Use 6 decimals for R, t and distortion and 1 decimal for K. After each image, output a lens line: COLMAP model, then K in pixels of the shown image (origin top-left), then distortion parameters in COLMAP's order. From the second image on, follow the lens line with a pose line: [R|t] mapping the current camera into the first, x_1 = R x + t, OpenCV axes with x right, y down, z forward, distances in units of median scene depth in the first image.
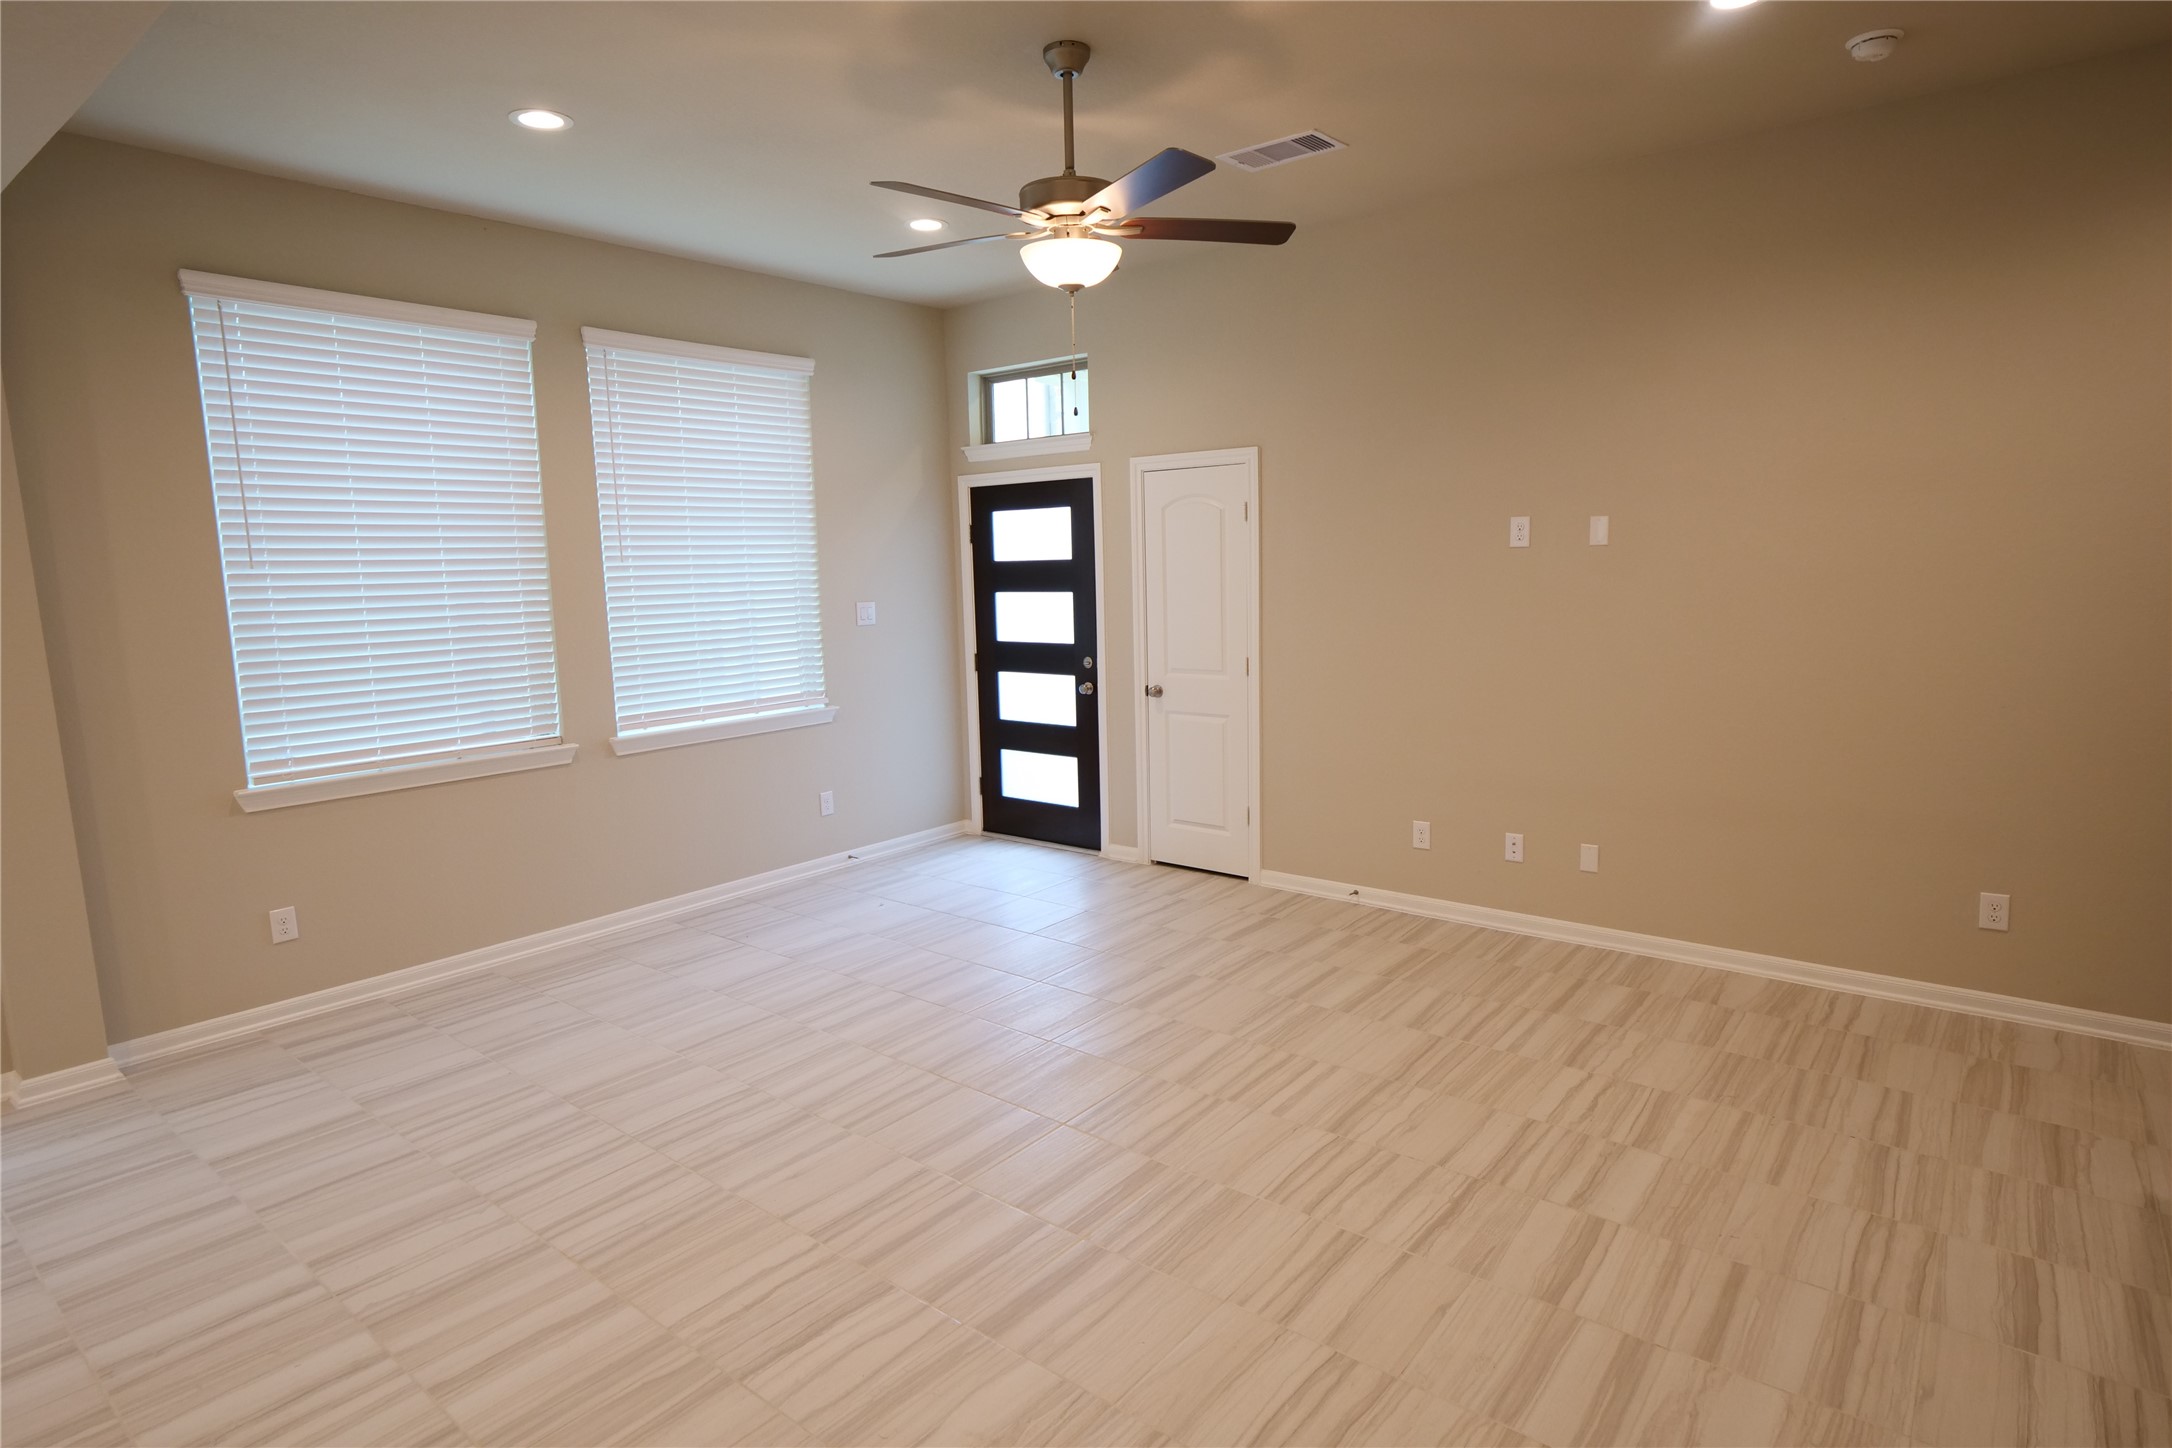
lens RADIAL K [[1160.3, 0, 1088.6], [0, 1160.3, 721.0], [0, 0, 1]] dist [0.000613, -0.001556]
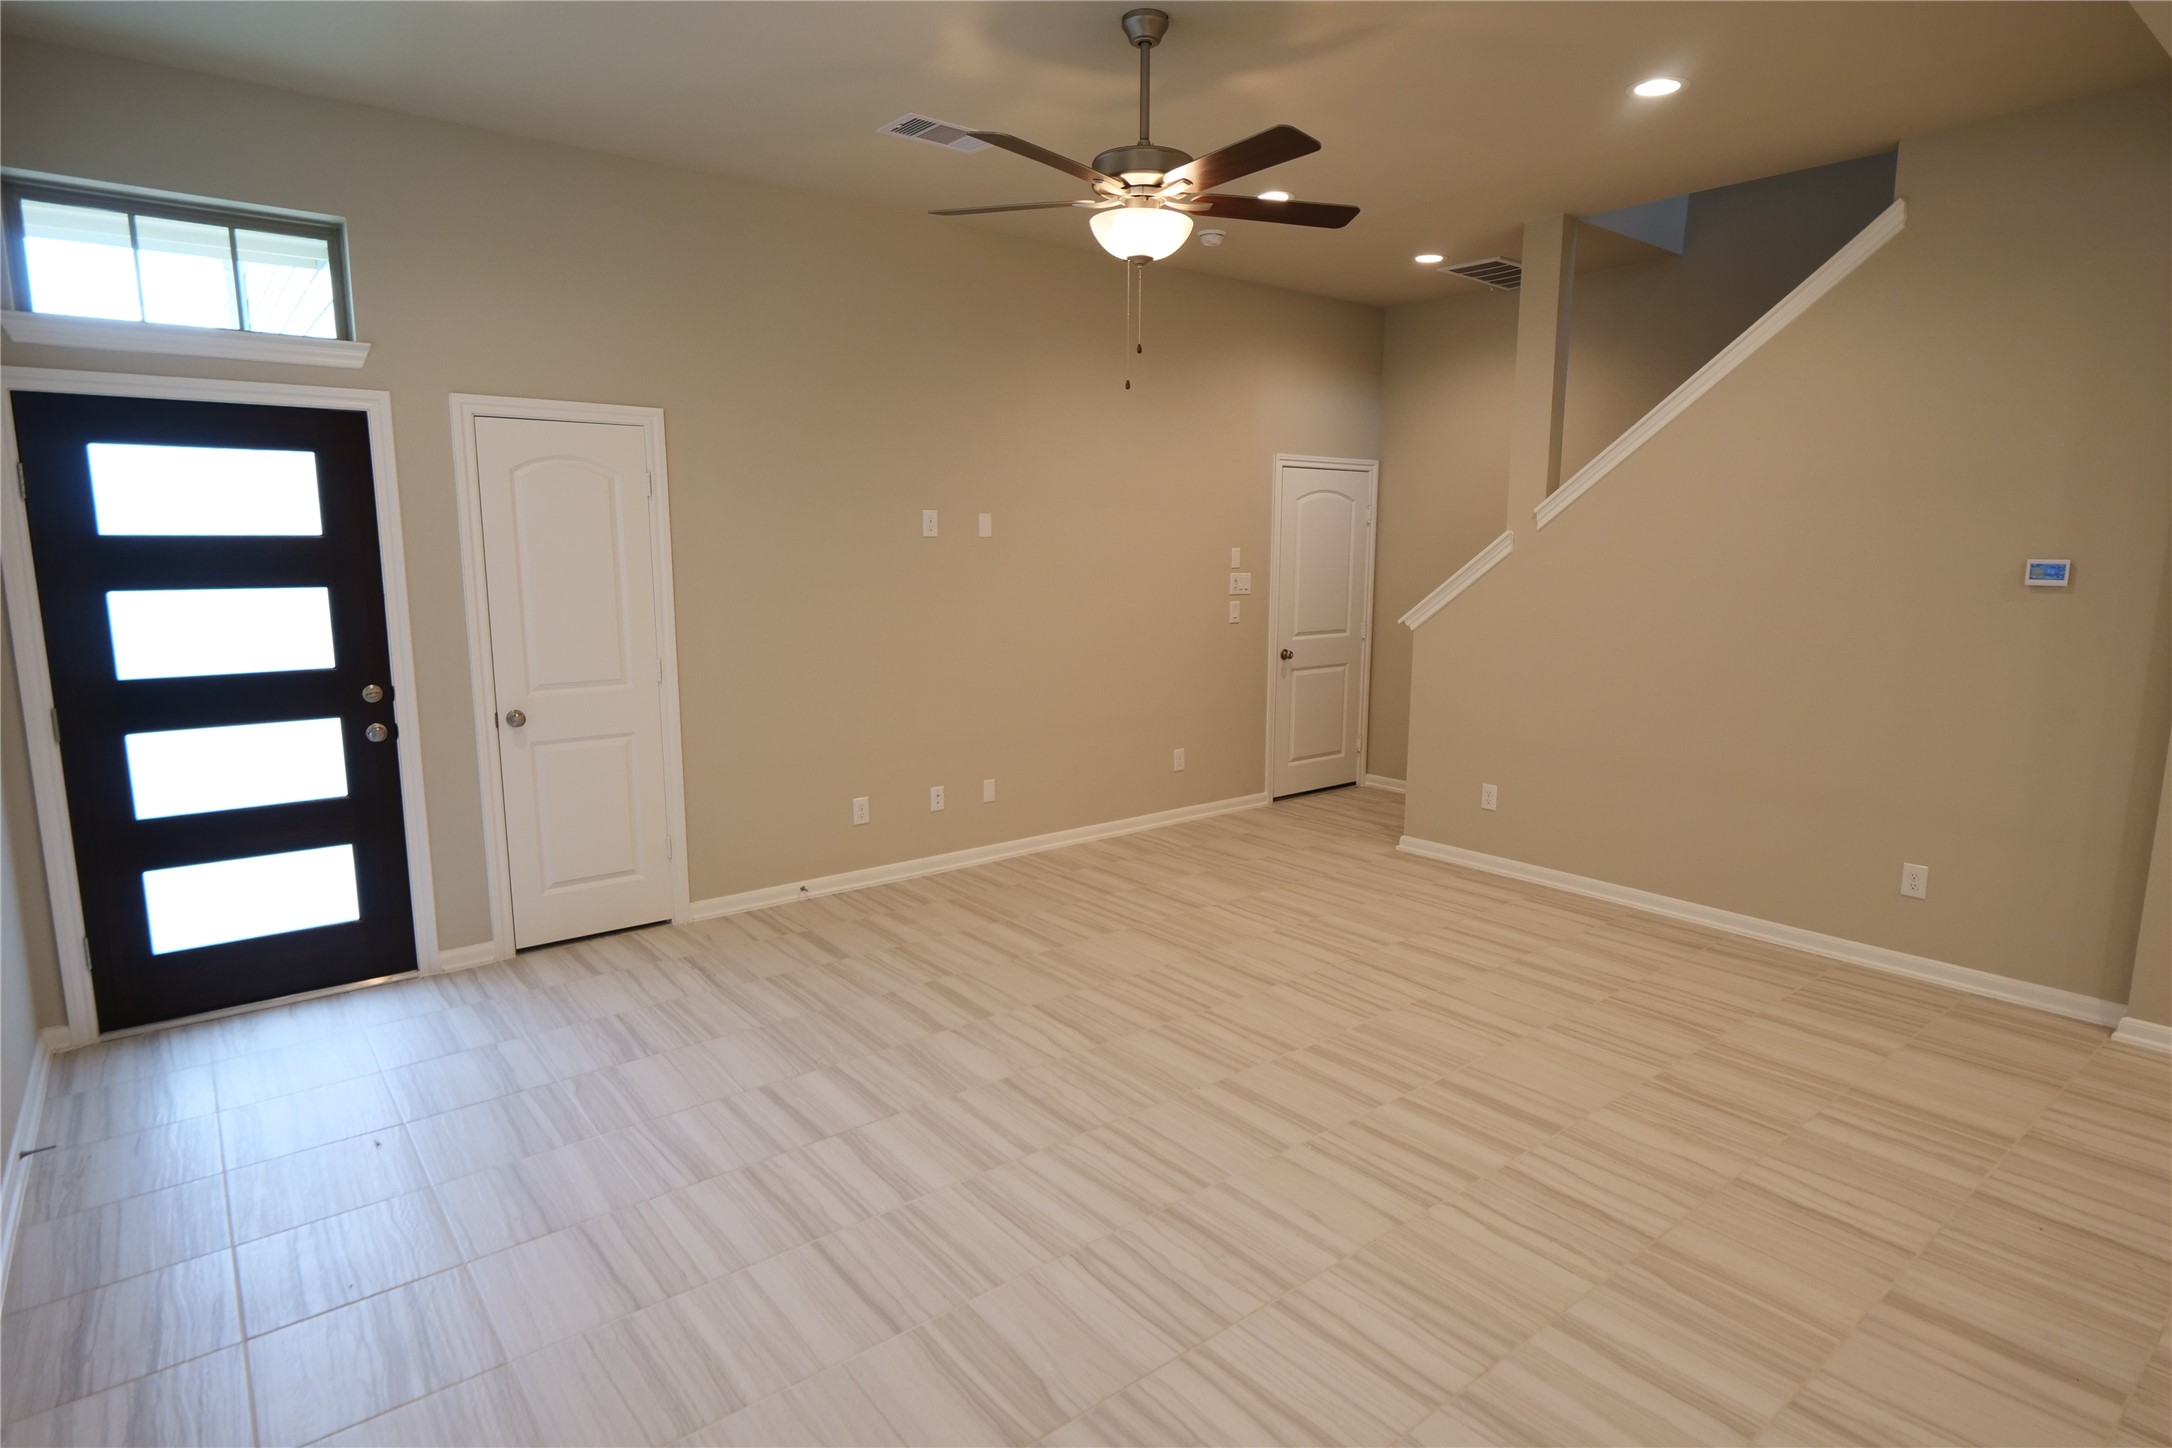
lens RADIAL K [[1159.8, 0, 1086.0], [0, 1159.8, 724.0], [0, 0, 1]] dist [-0.001003, -0.000848]
pose [[0.212220, -0.126771, 0.968964, -0.772790], [0.128533, 0.986557, 0.100922, -0.066847], [-0.968732, 0.103127, 0.225661, 0.647223]]
